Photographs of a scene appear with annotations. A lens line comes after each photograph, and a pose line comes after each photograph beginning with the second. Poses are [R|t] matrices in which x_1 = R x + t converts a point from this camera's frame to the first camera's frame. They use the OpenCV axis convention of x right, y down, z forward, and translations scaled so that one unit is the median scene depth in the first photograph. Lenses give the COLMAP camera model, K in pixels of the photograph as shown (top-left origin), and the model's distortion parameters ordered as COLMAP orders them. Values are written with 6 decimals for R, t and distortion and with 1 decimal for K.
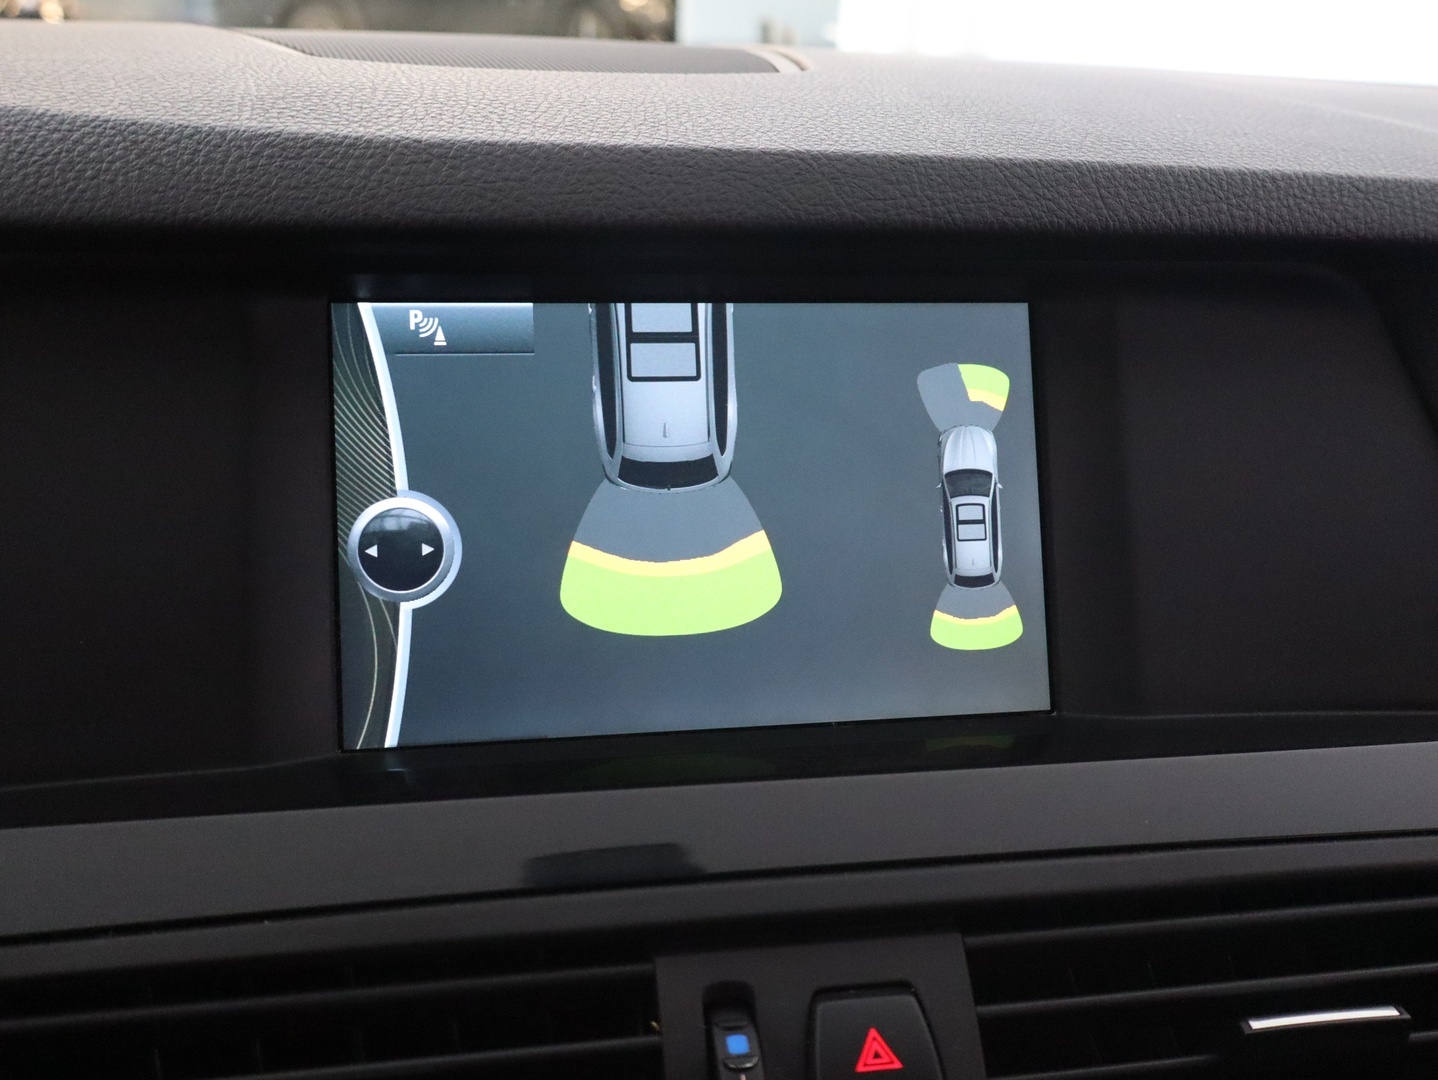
lens RADIAL K [[1397.4, 0, 720.3], [0, 1397.4, 544.9], [0, 0, 1]] dist [-0.007298, 0.006791]
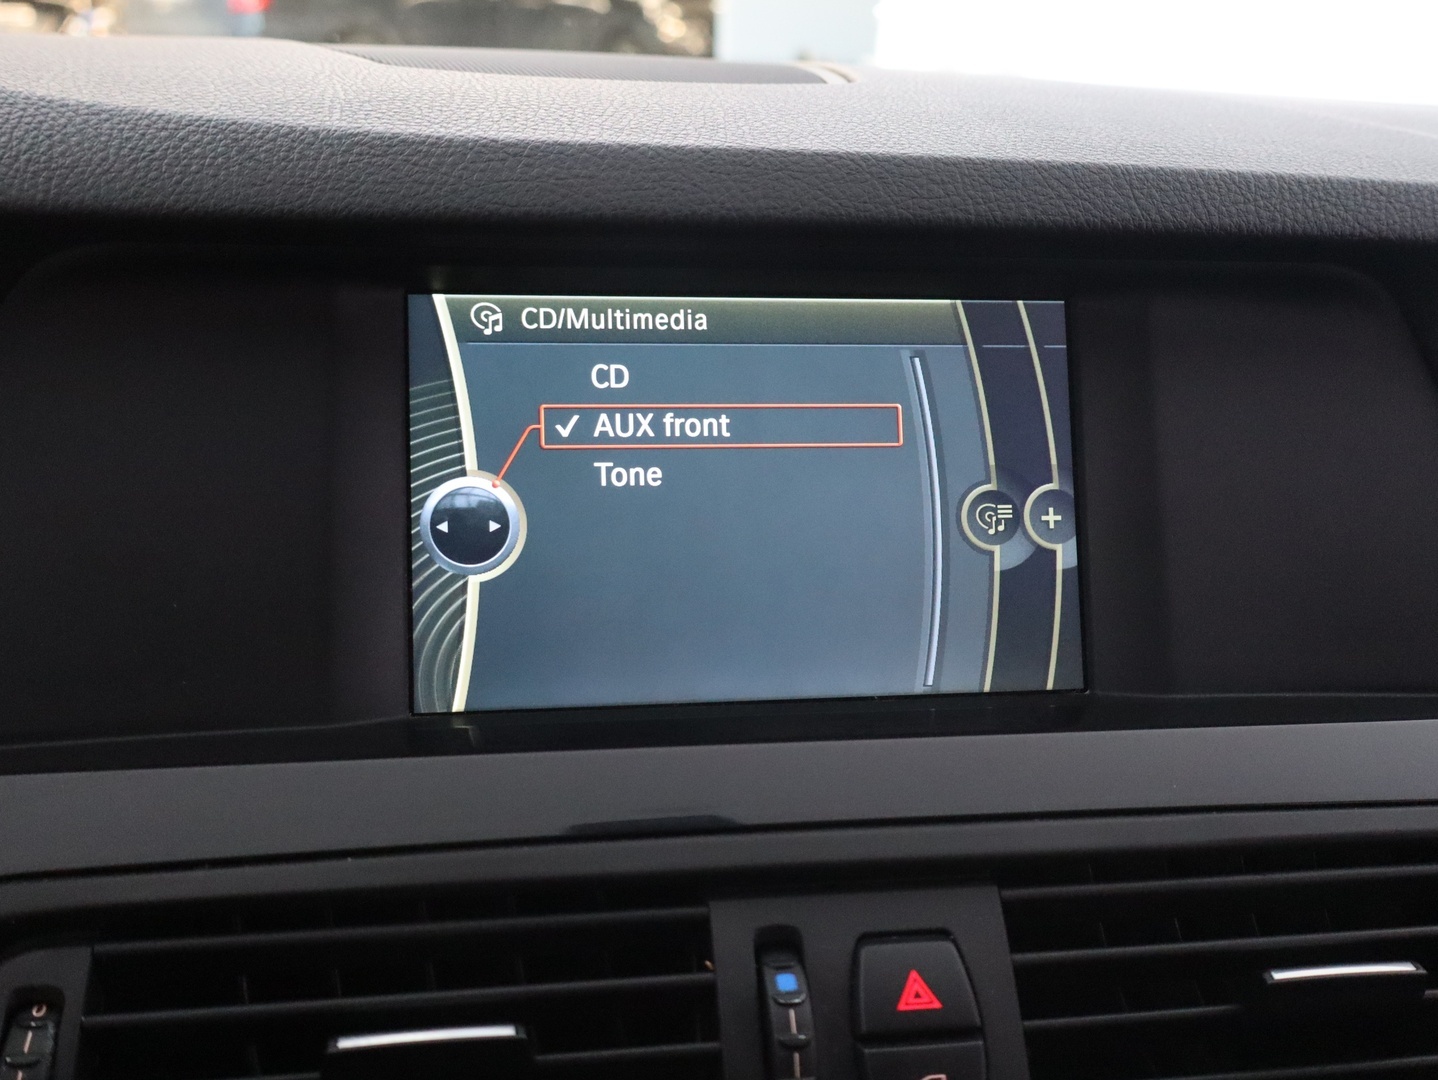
lens RADIAL K [[1397.4, 0, 720.3], [0, 1397.4, 544.9], [0, 0, 1]] dist [-0.007298, 0.006791]
pose [[0.999687, 0.010275, -0.022806, -0.015105], [-0.010709, 0.999763, -0.018972, 0.039438], [0.022605, 0.019211, 0.999560, -0.063096]]
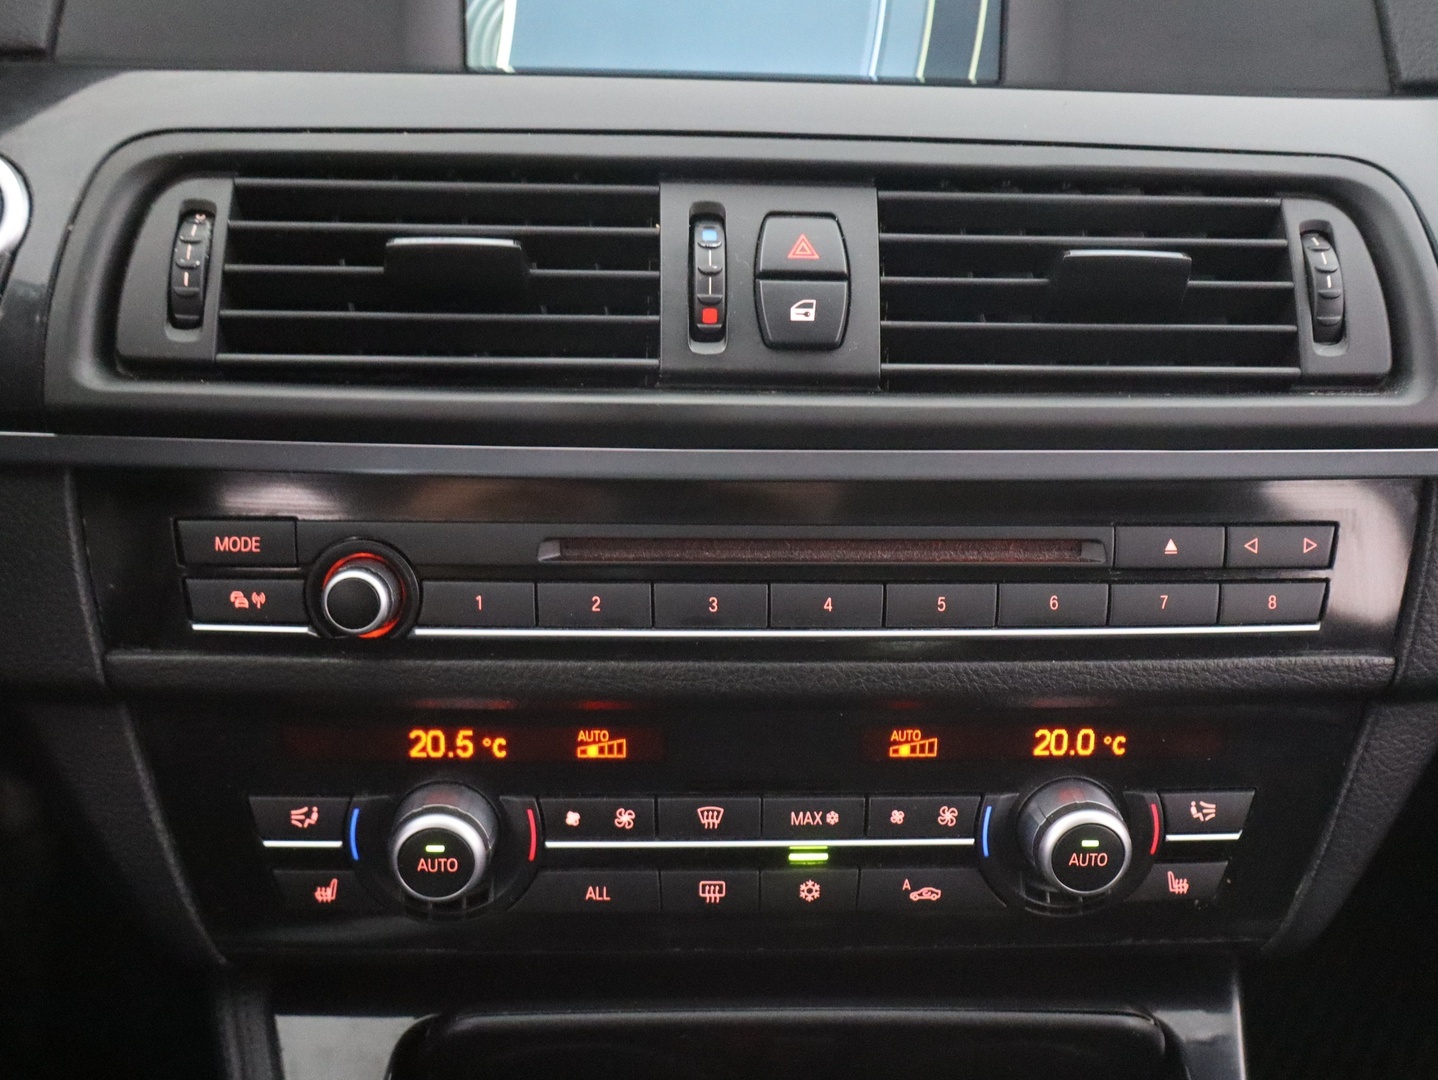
lens RADIAL K [[1397.4, 0, 720.3], [0, 1397.4, 544.9], [0, 0, 1]] dist [-0.007298, 0.006791]
pose [[0.990095, 0.072654, -0.120135, 0.200083], [-0.046678, 0.977358, 0.206380, 0.326689], [0.132409, -0.198728, 0.971069, -0.454478]]
